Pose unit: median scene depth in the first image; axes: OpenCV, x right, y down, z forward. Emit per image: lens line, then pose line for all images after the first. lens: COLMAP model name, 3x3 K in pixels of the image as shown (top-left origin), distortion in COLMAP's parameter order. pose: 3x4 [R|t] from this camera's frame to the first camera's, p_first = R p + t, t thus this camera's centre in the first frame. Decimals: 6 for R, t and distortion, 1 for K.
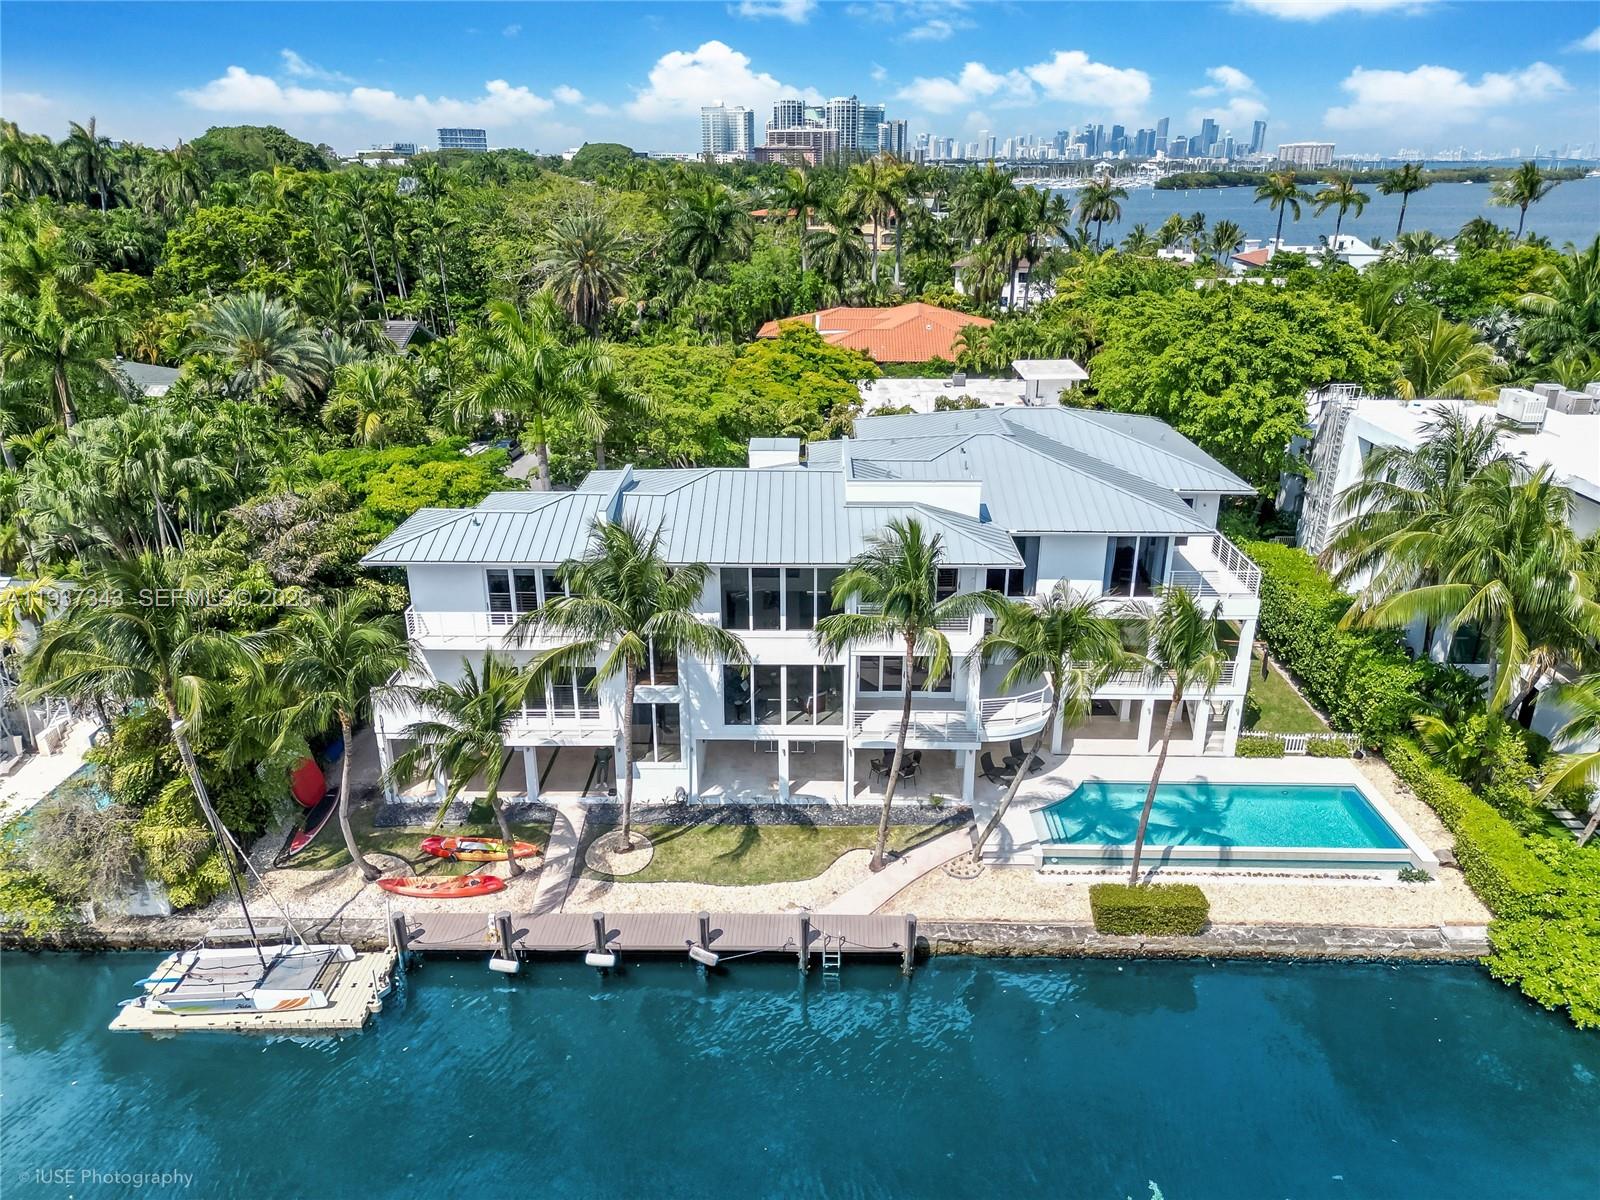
lens RADIAL K [[1118.8, 0, 799.5], [0, 1118.8, 599.2], [0, 0, 1]] dist [0.037705, -0.024131]
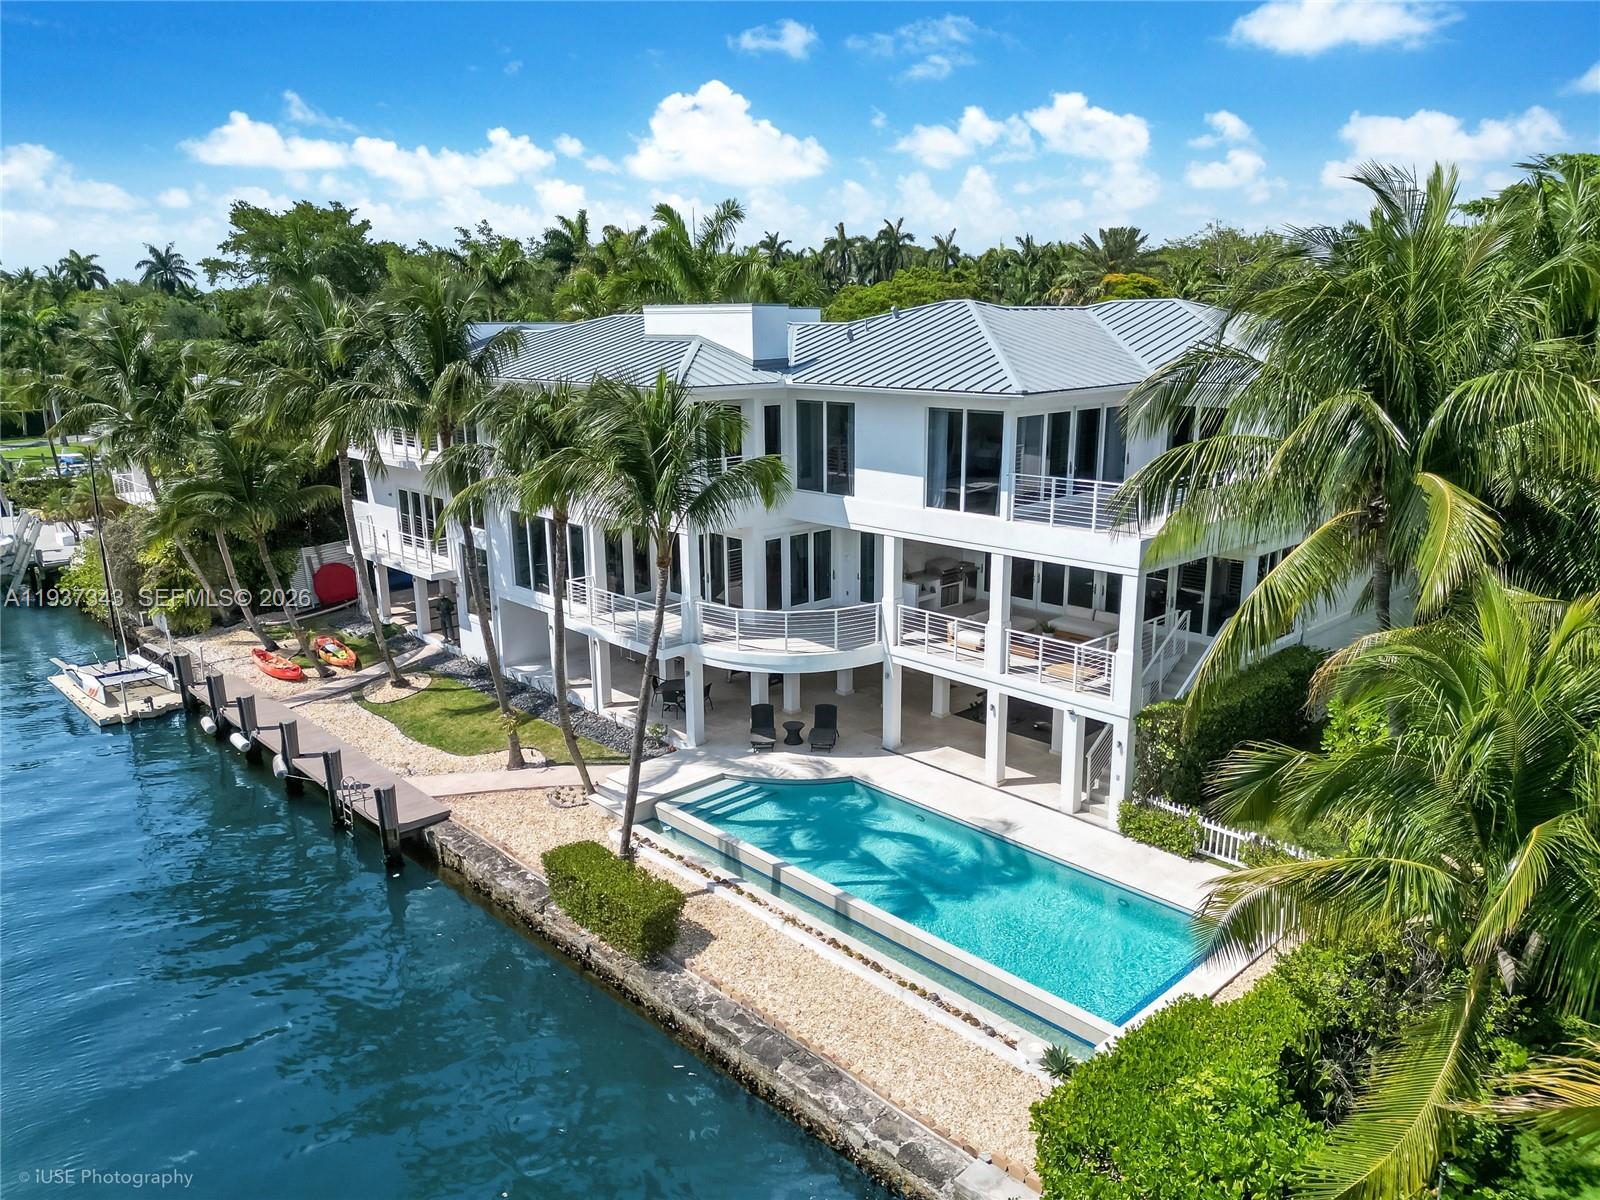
lens RADIAL K [[1118.8, 0, 799.0], [0, 1118.8, 597.7], [0, 0, 1]] dist [0.037705, -0.024131]
pose [[0.700581, 0.162580, -0.694805, 0.723604], [-0.248976, 0.968200, -0.024493, 0.090463], [0.668728, 0.190150, 0.718781, 0.526225]]
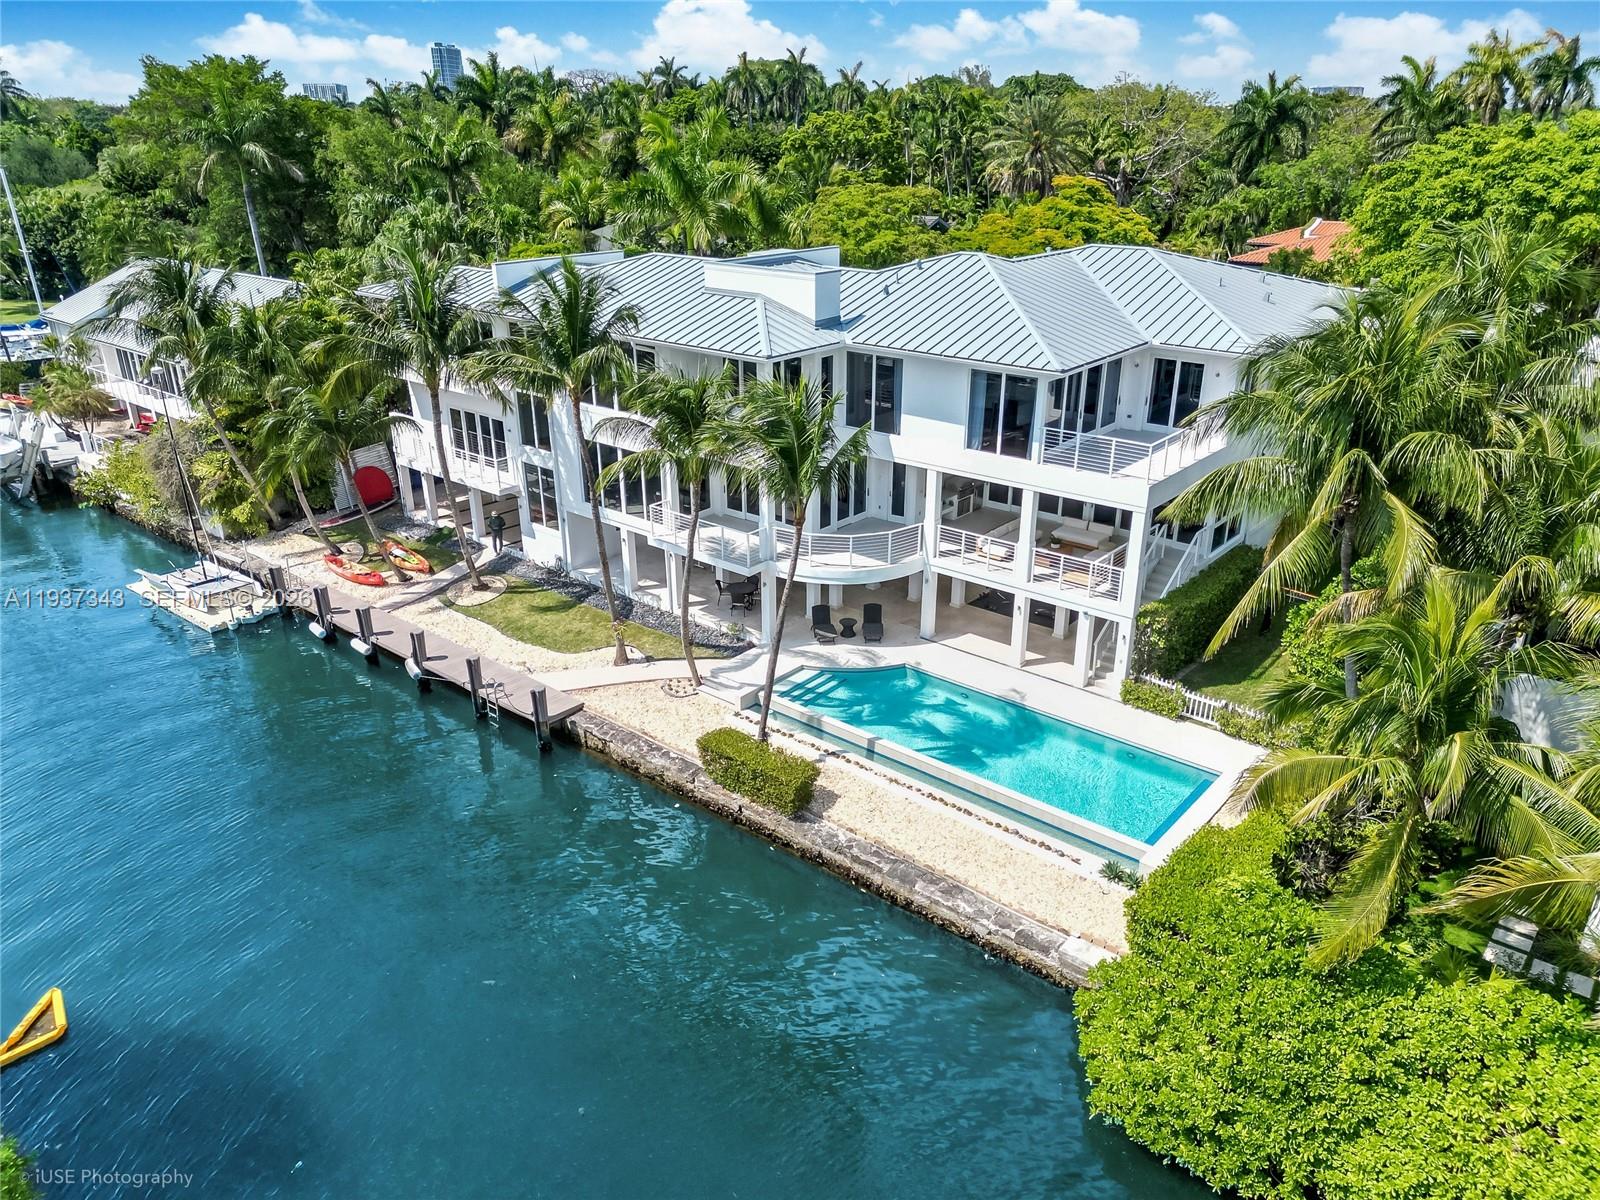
lens RADIAL K [[1118.8, 0, 797.1], [0, 1118.8, 598.5], [0, 0, 1]] dist [0.037705, -0.024131]
pose [[0.773990, 0.240760, -0.585640, 0.718249], [-0.224439, 0.969156, 0.101805, 0.052470], [0.592087, 0.052644, 0.804153, 0.304891]]
